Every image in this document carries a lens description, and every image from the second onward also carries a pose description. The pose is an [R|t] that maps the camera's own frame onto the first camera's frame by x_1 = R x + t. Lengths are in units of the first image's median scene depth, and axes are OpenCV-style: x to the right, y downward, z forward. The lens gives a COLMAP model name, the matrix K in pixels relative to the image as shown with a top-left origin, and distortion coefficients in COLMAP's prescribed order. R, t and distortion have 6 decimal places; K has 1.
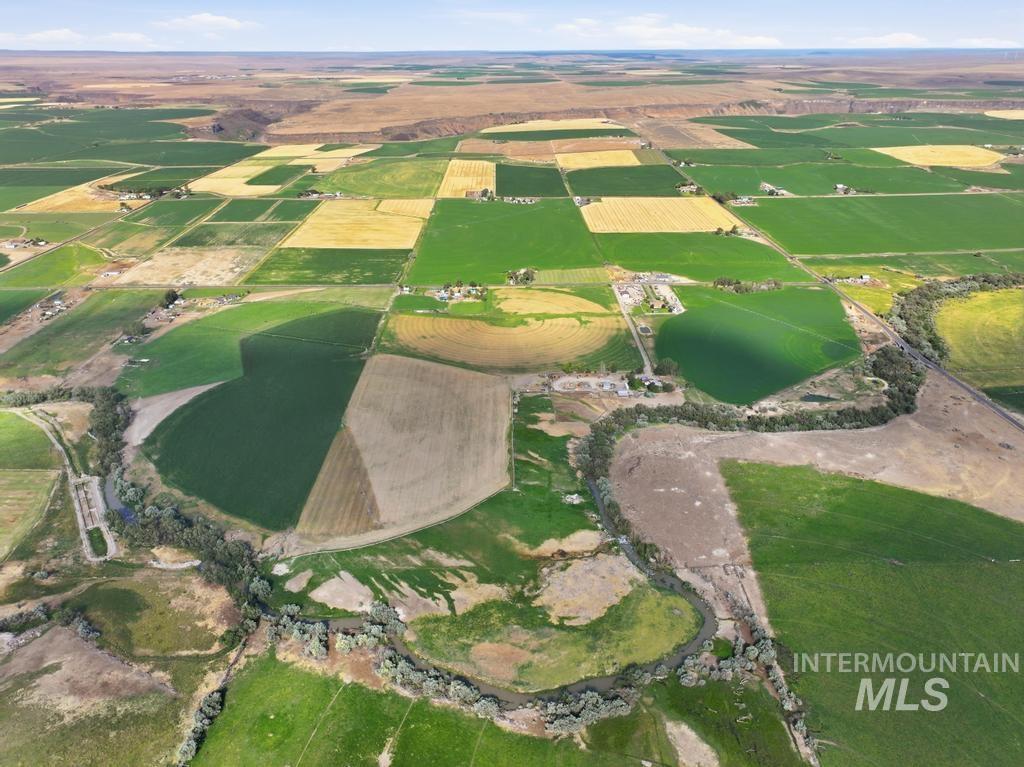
lens RADIAL K [[716.0, 0, 515.7], [0, 716.0, 382.1], [0, 0, 1]] dist [-0.003215, 0.021040]
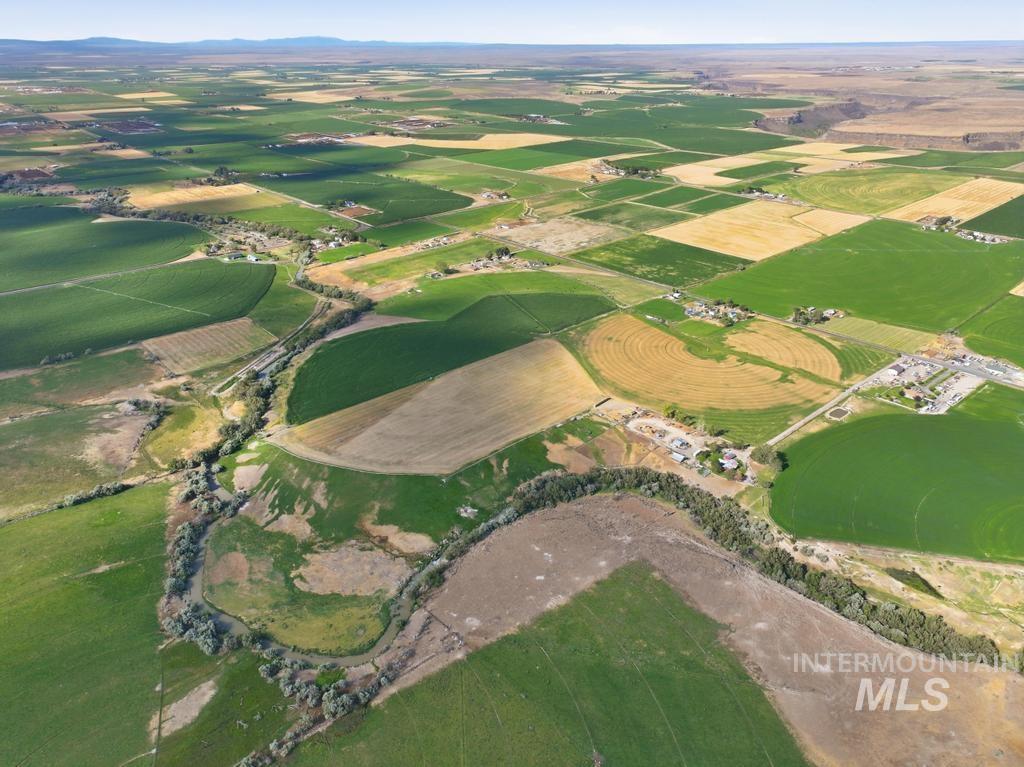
lens RADIAL K [[716.0, 0, 515.7], [0, 716.0, 382.1], [0, 0, 1]] dist [-0.003215, 0.021040]
pose [[0.655566, 0.324930, -0.681655, 0.666281], [-0.317385, 0.937647, 0.141718, -0.147026], [0.685201, 0.123442, 0.717818, 0.294137]]
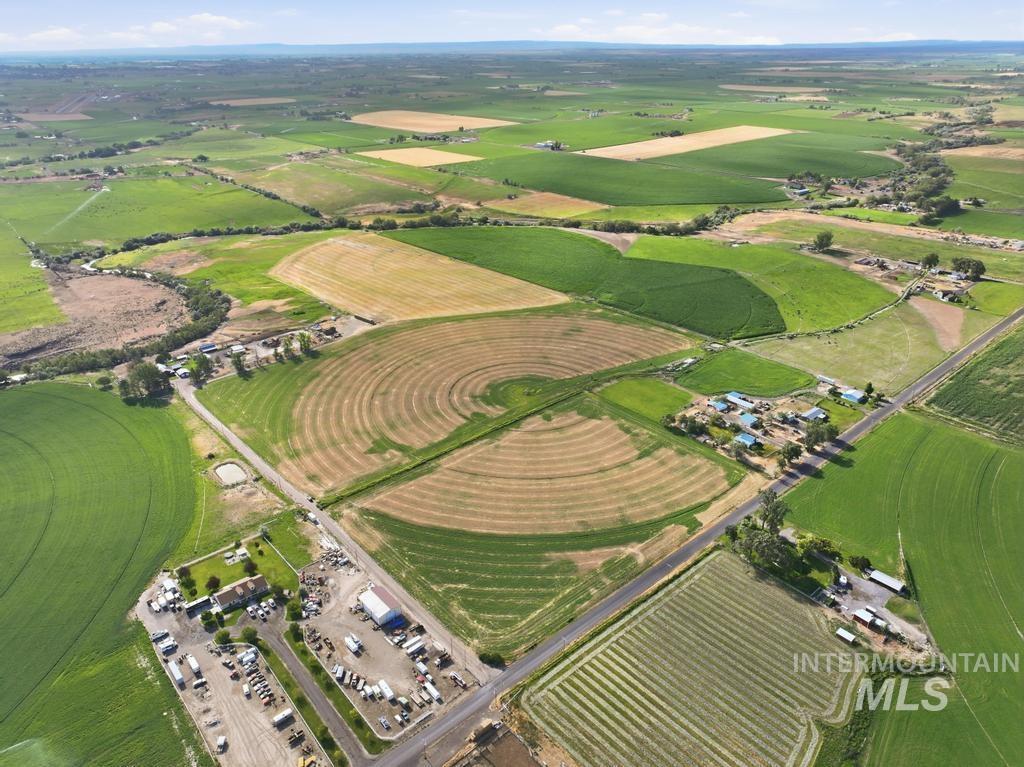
lens RADIAL K [[716.0, 0, 515.7], [0, 716.0, 382.1], [0, 0, 1]] dist [-0.003215, 0.021040]
pose [[-0.756286, 0.287465, -0.587703, 0.404314], [-0.268221, 0.683100, 0.679288, -0.614910], [0.596731, 0.671371, -0.439515, 1.775001]]
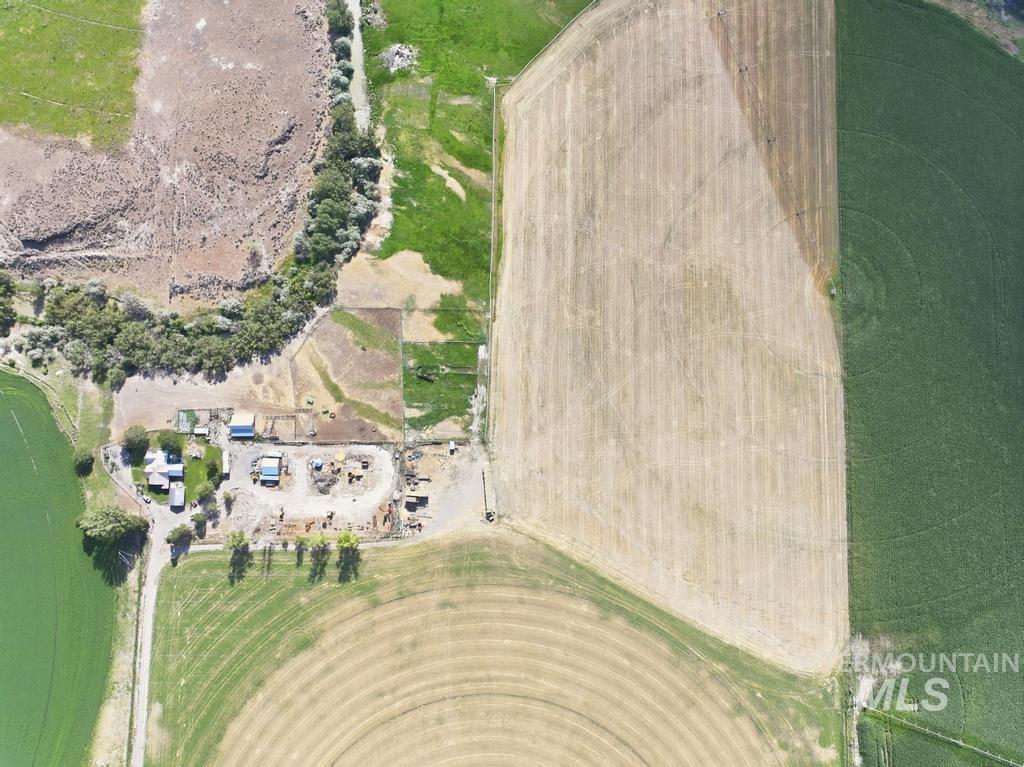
lens RADIAL K [[716.0, 0, 515.7], [0, 716.0, 382.1], [0, 0, 1]] dist [-0.003215, 0.021040]
pose [[-0.999446, -0.029632, 0.015161, -0.033481], [0.024585, -0.350122, 0.936381, -0.460372], [-0.022439, 0.936235, 0.350657, 0.950068]]
